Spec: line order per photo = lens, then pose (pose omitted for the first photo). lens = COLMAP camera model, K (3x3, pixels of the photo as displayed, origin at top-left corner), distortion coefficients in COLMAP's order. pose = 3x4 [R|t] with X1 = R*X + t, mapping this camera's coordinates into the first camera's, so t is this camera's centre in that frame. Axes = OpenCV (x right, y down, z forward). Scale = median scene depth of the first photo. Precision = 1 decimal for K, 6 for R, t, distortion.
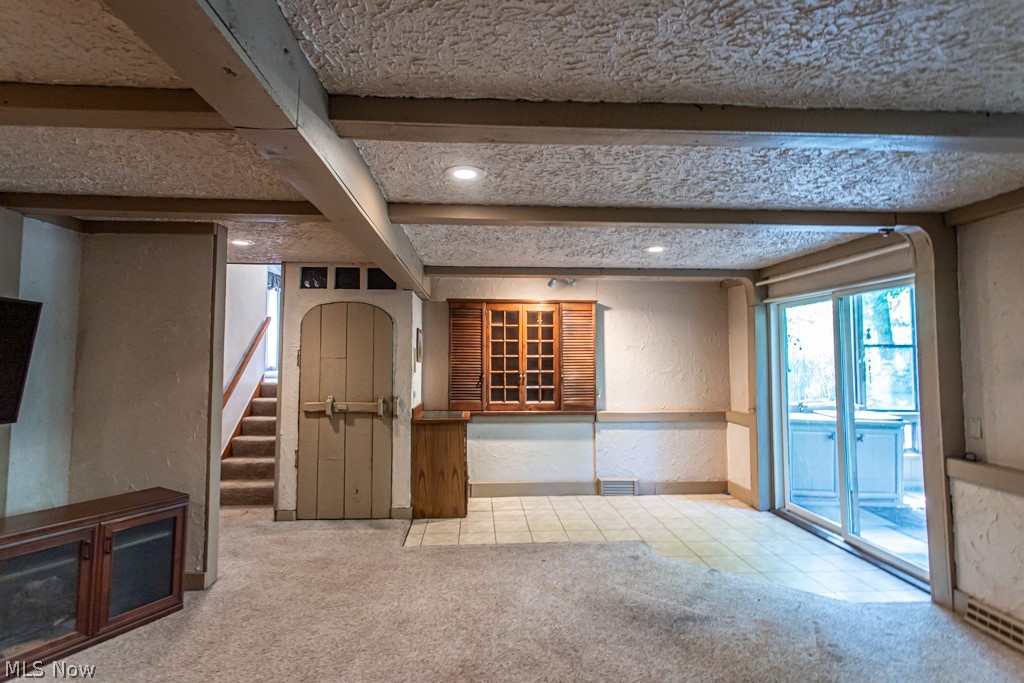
lens RADIAL K [[502.9, 0, 507.0], [0, 502.9, 342.0], [0, 0, 1]] dist [0.002301, 0.001013]
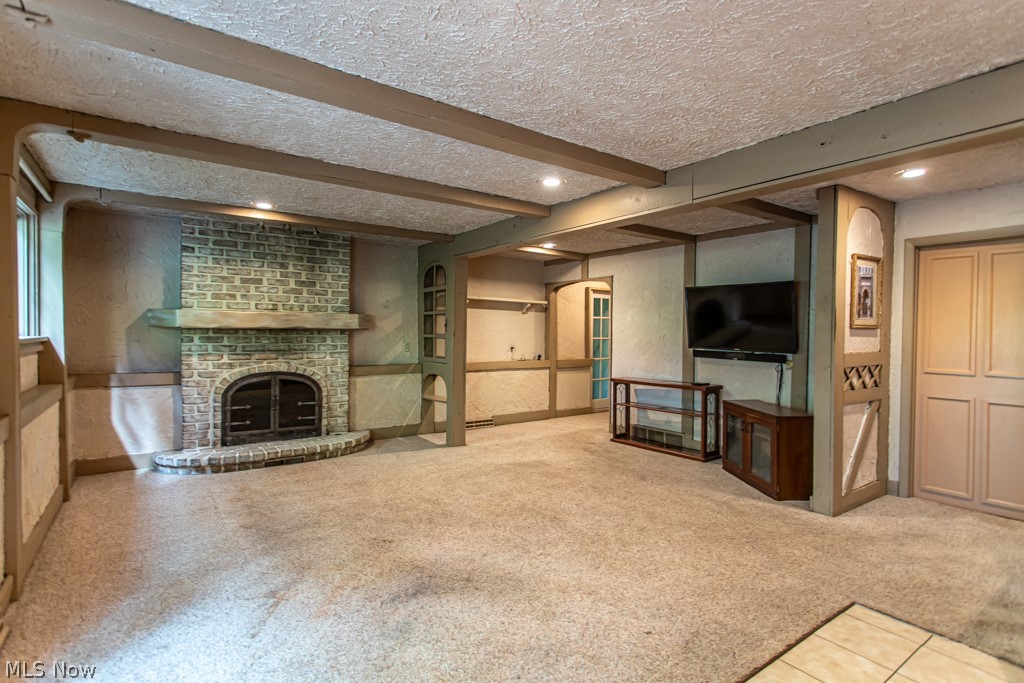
lens RADIAL K [[502.9, 0, 510.2], [0, 502.9, 339.8], [0, 0, 1]] dist [0.002301, 0.001013]
pose [[-0.849622, 0.005960, -0.527359, 0.587315], [0.012835, 0.999874, -0.009377, 0.101116], [0.527236, -0.014735, -0.849591, 1.599426]]
